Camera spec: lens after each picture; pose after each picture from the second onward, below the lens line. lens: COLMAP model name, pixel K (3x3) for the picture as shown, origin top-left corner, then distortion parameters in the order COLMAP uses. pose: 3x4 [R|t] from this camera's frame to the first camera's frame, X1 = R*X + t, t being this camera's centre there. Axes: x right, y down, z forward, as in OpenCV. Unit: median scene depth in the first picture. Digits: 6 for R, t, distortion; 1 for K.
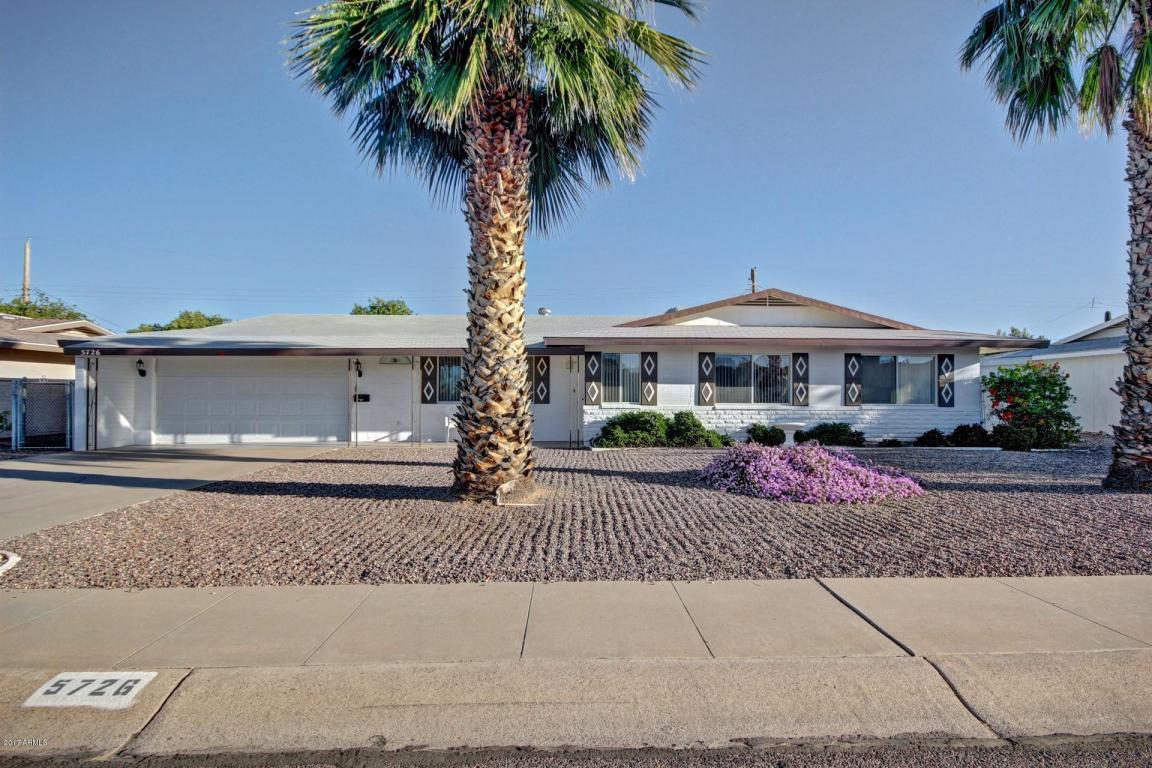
lens RADIAL K [[575.5, 0, 575.4], [0, 575.5, 390.6], [0, 0, 1]] dist [0.000257, -0.002378]
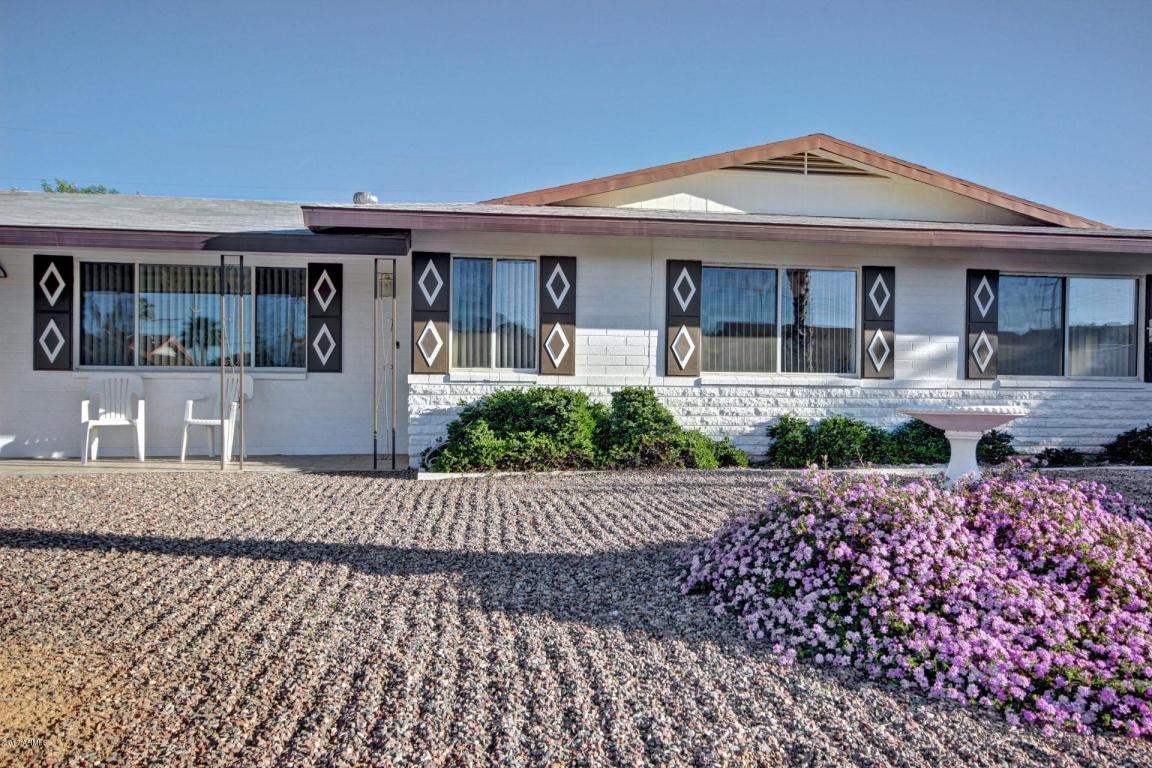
lens RADIAL K [[836.6, 0, 576.4], [0, 836.6, 387.5], [0, 0, 1]] dist [0.018072, 0.002968]
pose [[0.992643, 0.004646, 0.120987, 0.063764], [-0.006671, 0.999844, 0.016334, 0.024395], [-0.120893, -0.017021, 0.992520, 0.349794]]
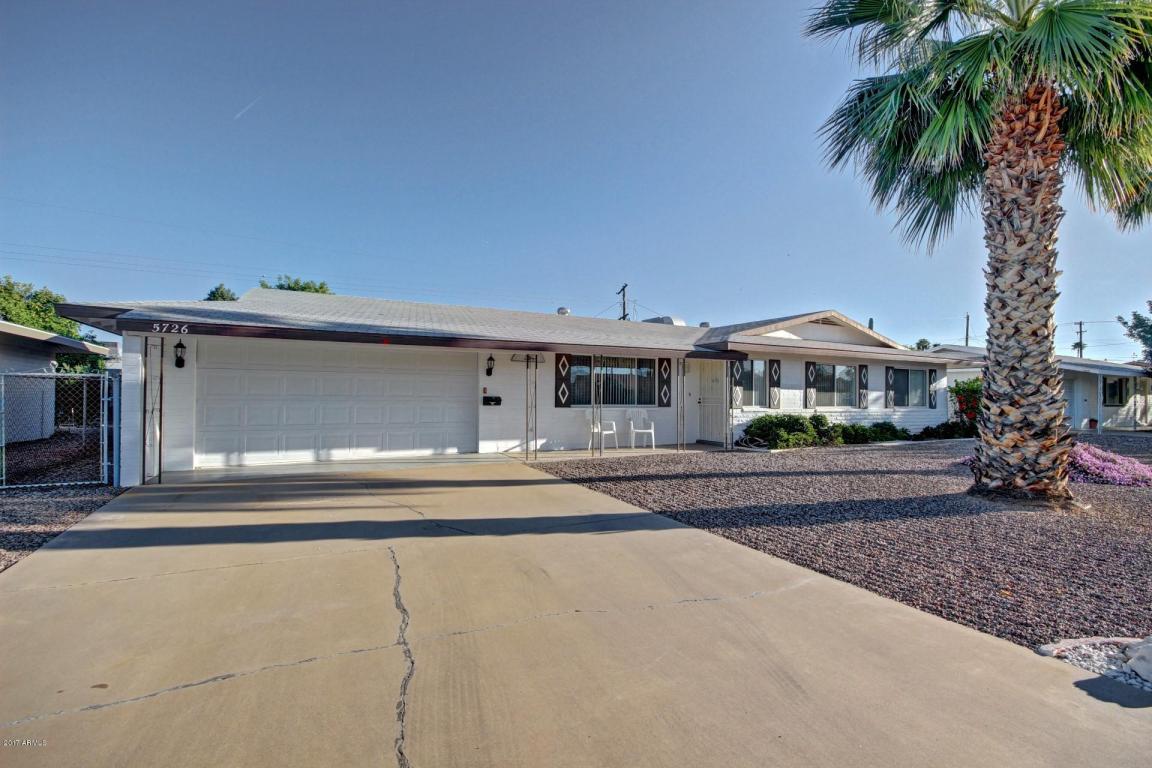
lens RADIAL K [[543.5, 0, 575.9], [0, 543.5, 384.4], [0, 0, 1]] dist [-0.000416, 0.000002]
pose [[0.893541, 0.015912, 0.448700, -0.666650], [-0.010435, 0.999838, -0.014677, -0.000721], [-0.448861, 0.008432, 0.893562, 0.251520]]
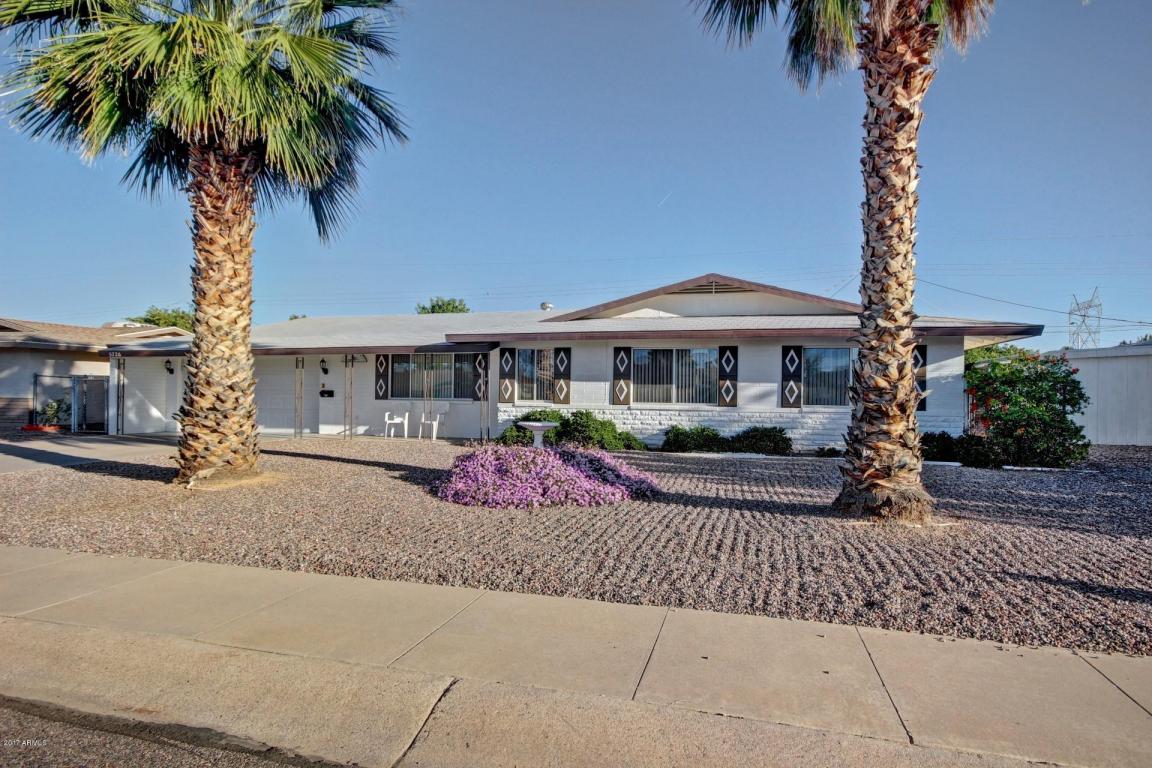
lens RADIAL K [[620.4, 0, 581.8], [0, 620.4, 384.4], [0, 0, 1]] dist [0.007697, 0.000816]
pose [[0.955962, 0.003894, -0.293463, 0.459031], [-0.005629, 0.999971, -0.005070, -0.001236], [0.293435, 0.006498, 0.955957, 0.029316]]
